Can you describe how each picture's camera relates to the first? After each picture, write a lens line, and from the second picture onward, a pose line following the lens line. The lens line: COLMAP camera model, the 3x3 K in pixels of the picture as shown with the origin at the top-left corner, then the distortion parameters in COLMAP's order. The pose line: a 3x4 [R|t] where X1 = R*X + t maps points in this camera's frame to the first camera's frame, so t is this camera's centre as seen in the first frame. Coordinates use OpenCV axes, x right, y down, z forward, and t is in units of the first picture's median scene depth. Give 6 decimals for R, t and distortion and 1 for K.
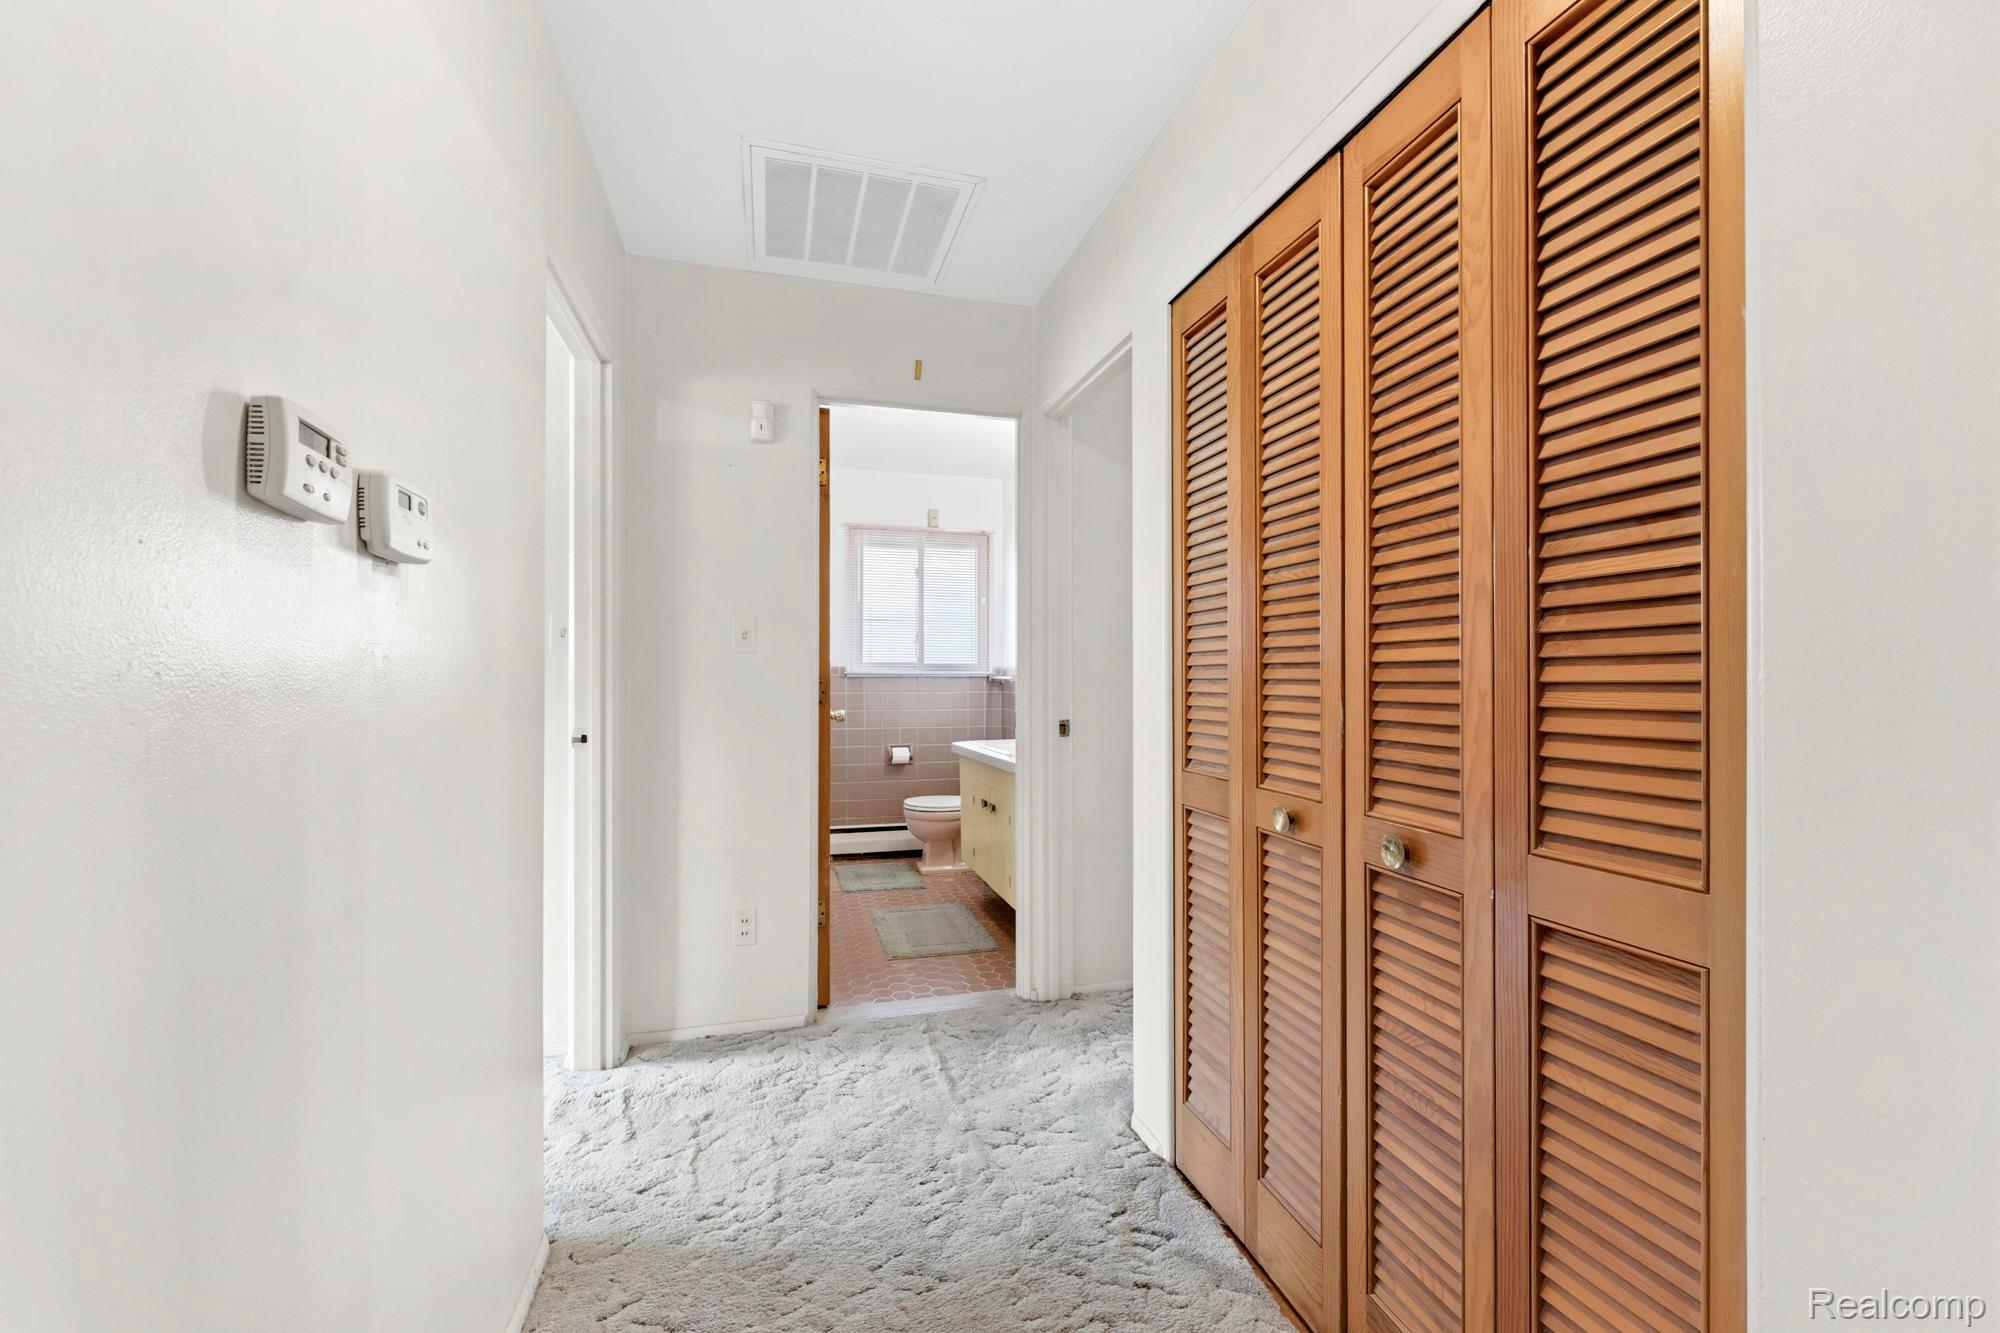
lens RADIAL K [[862.5, 0, 1001.0], [0, 862.5, 671.3], [0, 0, 1]] dist [0.000389, 0.000012]
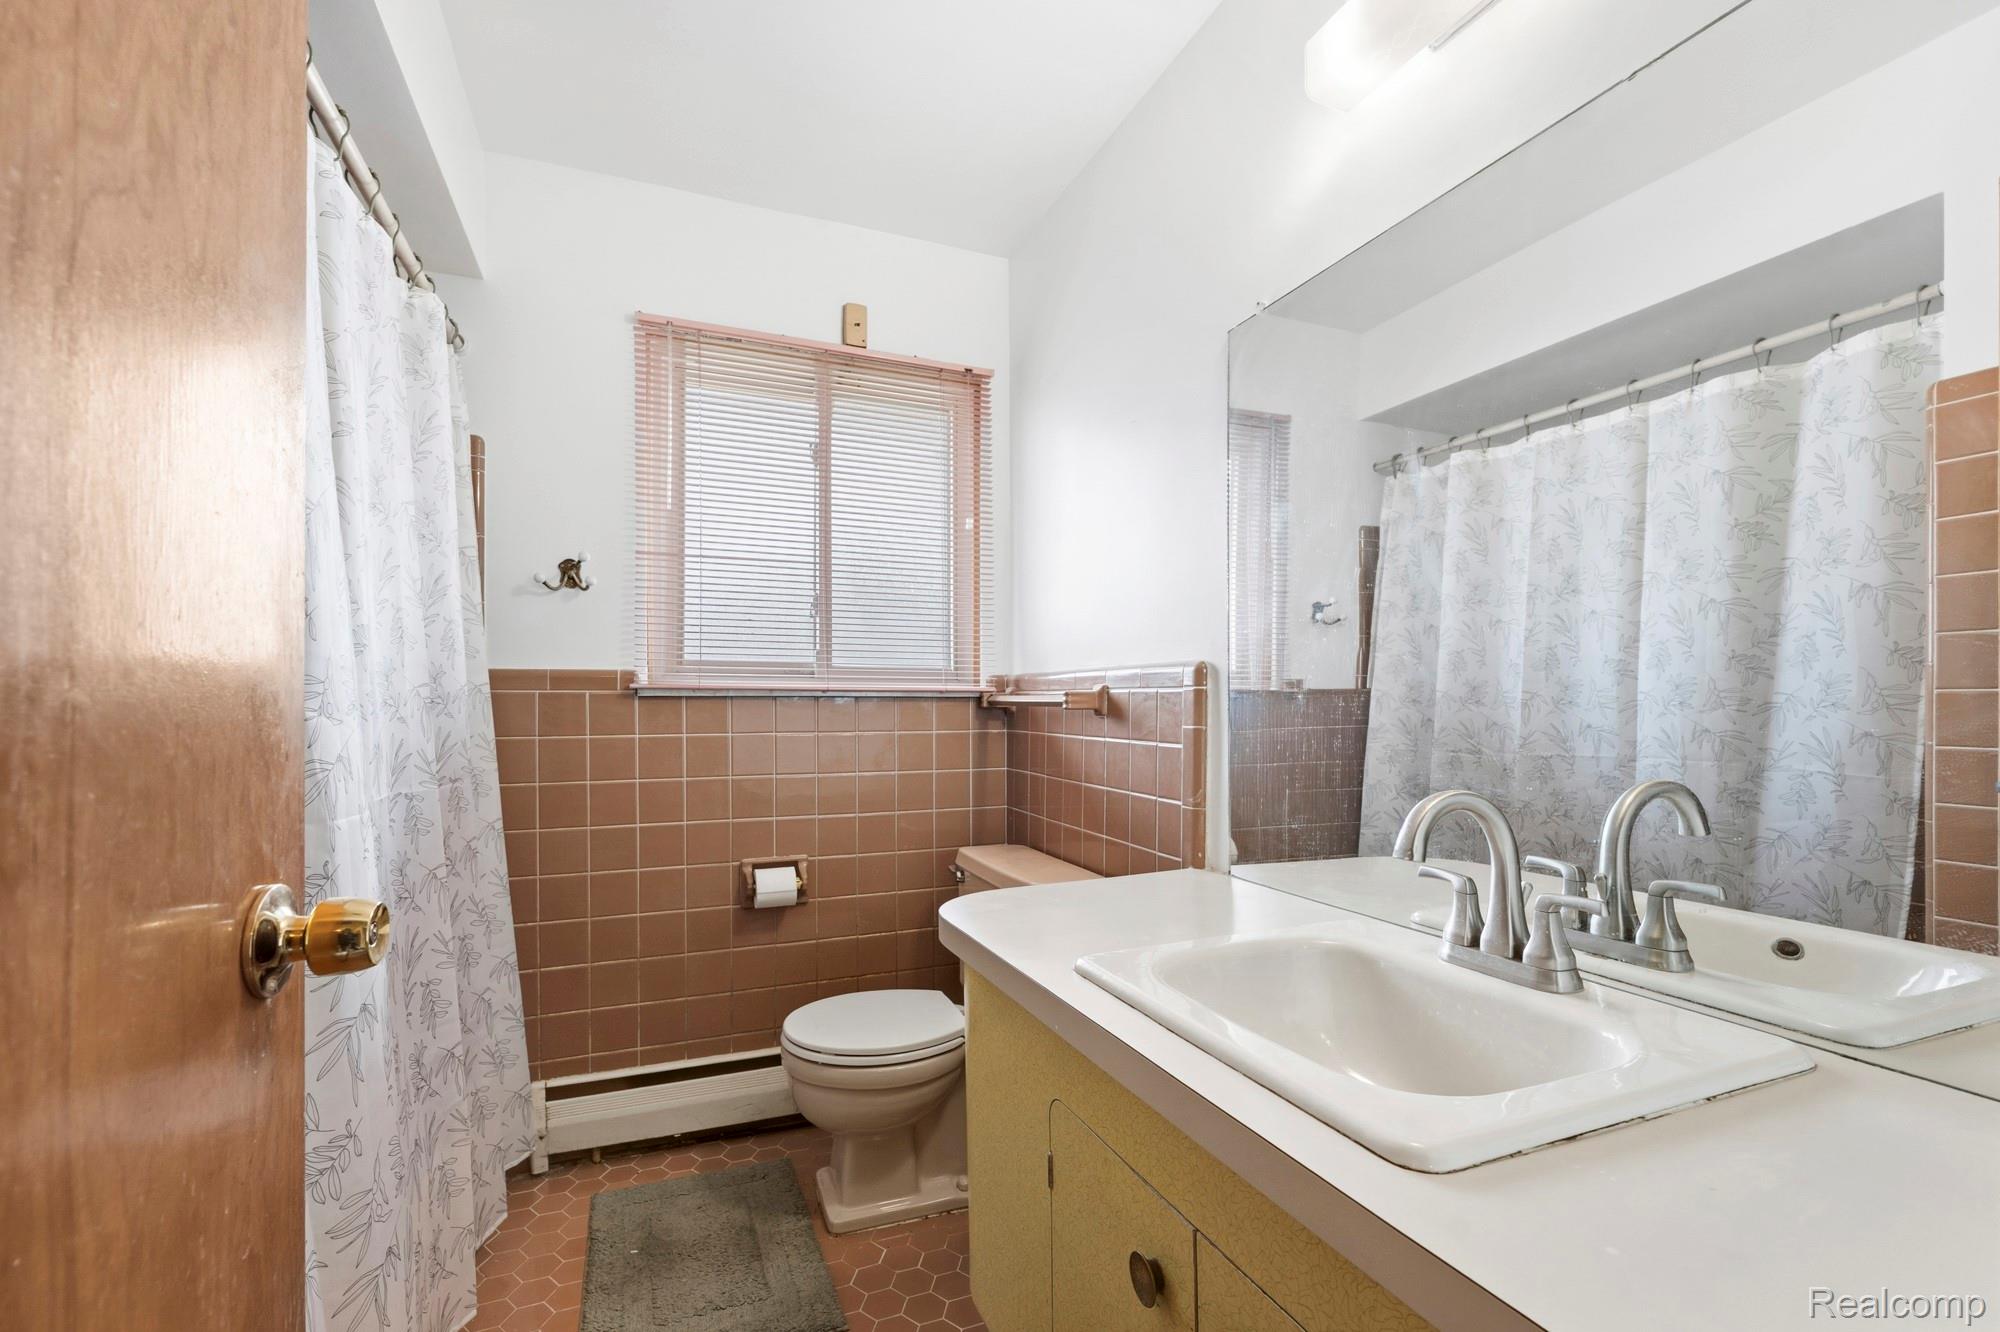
lens RADIAL K [[862.5, 0, 1001.5], [0, 862.5, 704.6], [0, 0, 1]] dist [0.000389, 0.000012]
pose [[0.993613, -0.000804, 0.112839, -0.054074], [0.000441, 0.999995, 0.003247, 0.009201], [-0.112841, -0.003177, 0.993608, 0.562960]]
